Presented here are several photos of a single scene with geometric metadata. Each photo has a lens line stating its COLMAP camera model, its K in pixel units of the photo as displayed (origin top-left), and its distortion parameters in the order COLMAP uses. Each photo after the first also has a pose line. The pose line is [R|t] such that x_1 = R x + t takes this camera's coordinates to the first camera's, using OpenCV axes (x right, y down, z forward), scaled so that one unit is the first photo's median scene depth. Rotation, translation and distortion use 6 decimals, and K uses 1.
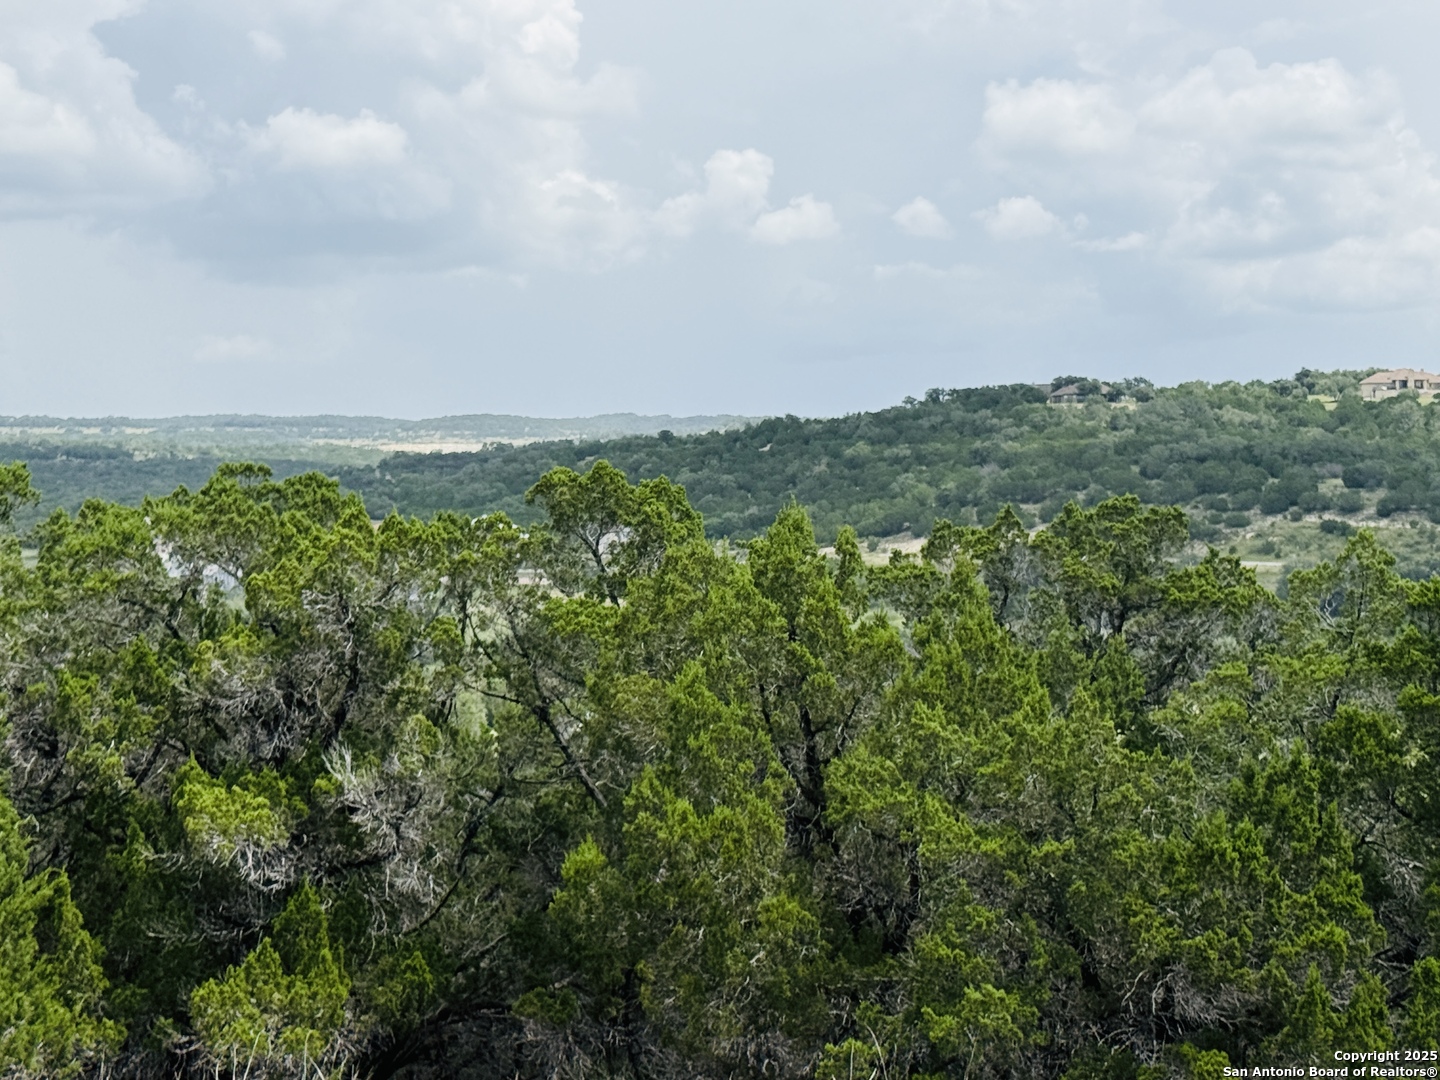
lens RADIAL K [[2678.7, 0, 721.9], [0, 2678.7, 540.2], [0, 0, 1]] dist [0.179727, 0.000000]
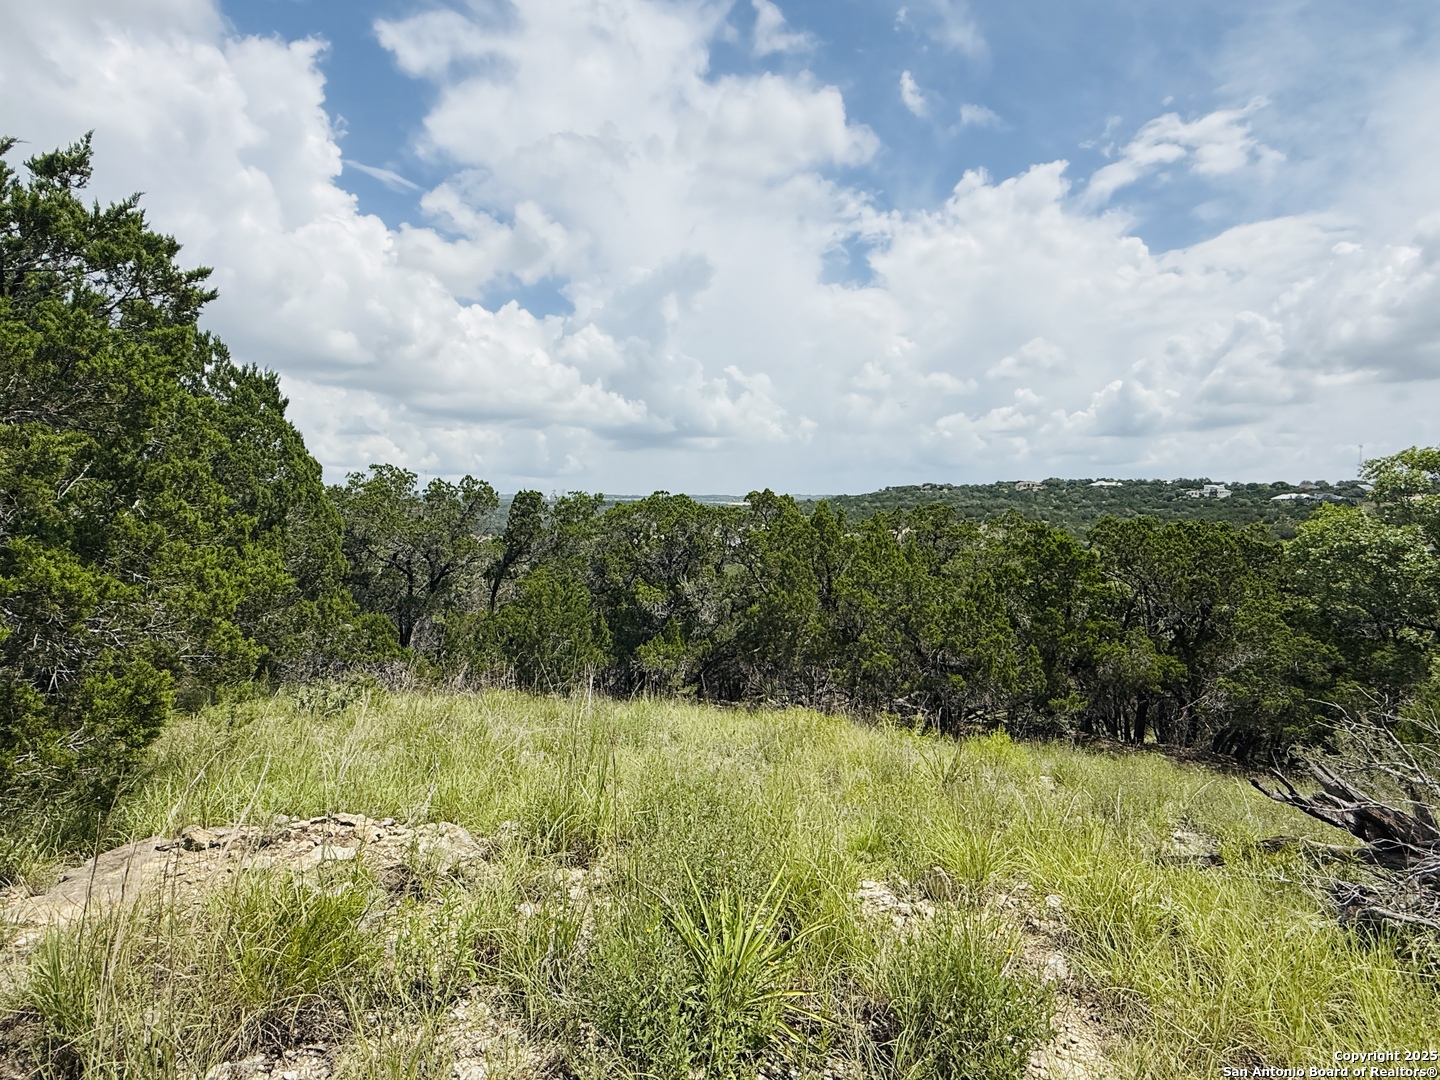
lens RADIAL K [[763.8, 0, 722.9], [0, 763.8, 538.4], [0, 0, 1]] dist [0.002598, 0.000365]
pose [[0.991089, 0.008075, -0.132954, 0.026282], [-0.006711, 0.999920, 0.010703, 0.022254], [0.133030, -0.009716, 0.991064, 0.094359]]
